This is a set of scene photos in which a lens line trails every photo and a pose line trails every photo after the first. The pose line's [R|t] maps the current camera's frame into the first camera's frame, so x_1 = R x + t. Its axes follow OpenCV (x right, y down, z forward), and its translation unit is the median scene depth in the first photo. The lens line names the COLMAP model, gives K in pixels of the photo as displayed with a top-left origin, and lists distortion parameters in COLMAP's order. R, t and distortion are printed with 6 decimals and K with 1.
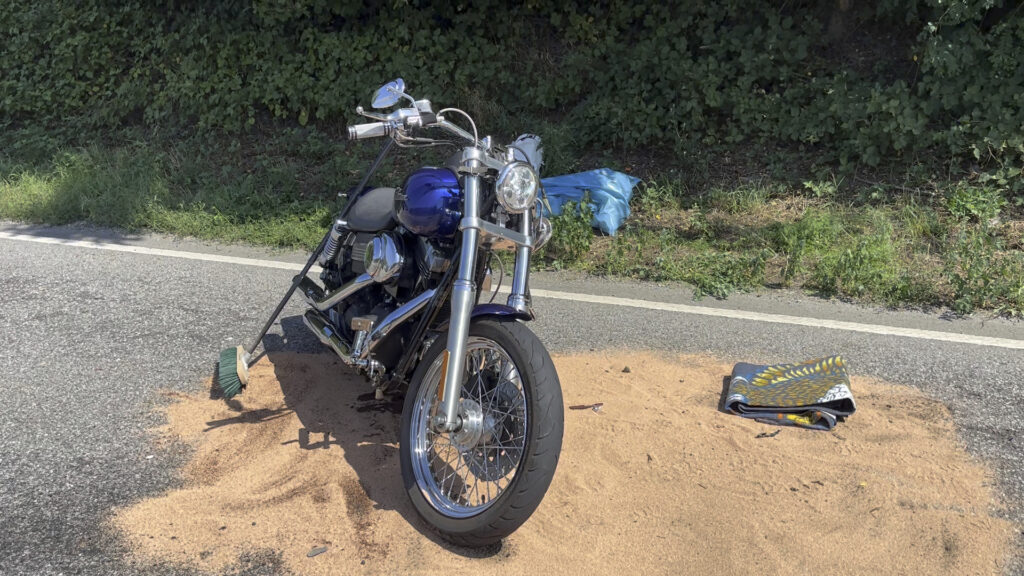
lens RADIAL K [[947.5, 0, 512.0], [0, 947.5, 288.0], [0, 0, 1]] dist [0.008238, -0.008190]
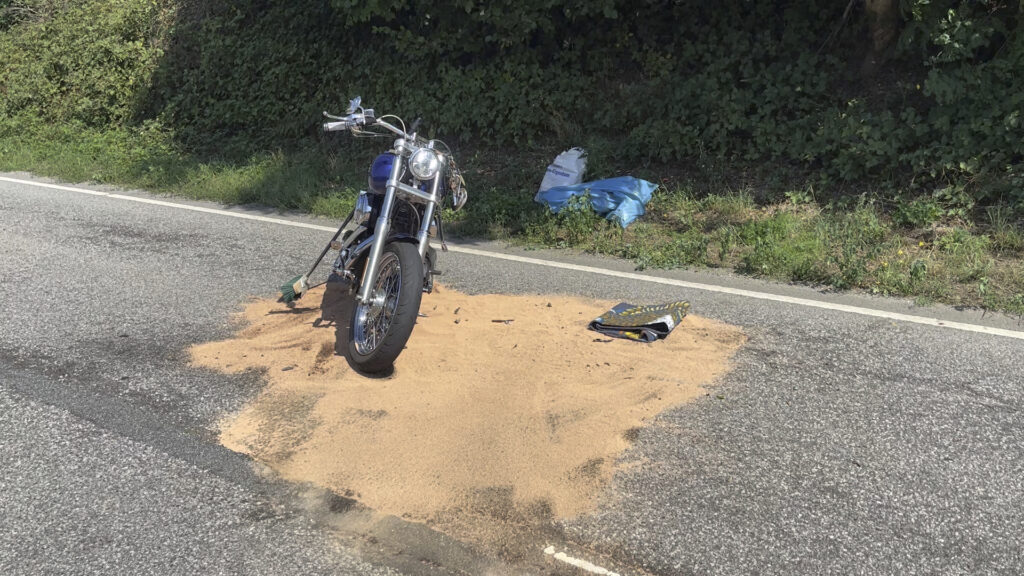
lens RADIAL K [[947.5, 0, 512.0], [0, 947.5, 288.0], [0, 0, 1]] dist [0.008238, -0.008190]
pose [[0.969977, 0.063596, -0.234735, 0.244748], [-0.070639, 0.997266, -0.021712, 0.058975], [0.232712, 0.037642, 0.971817, -0.243427]]
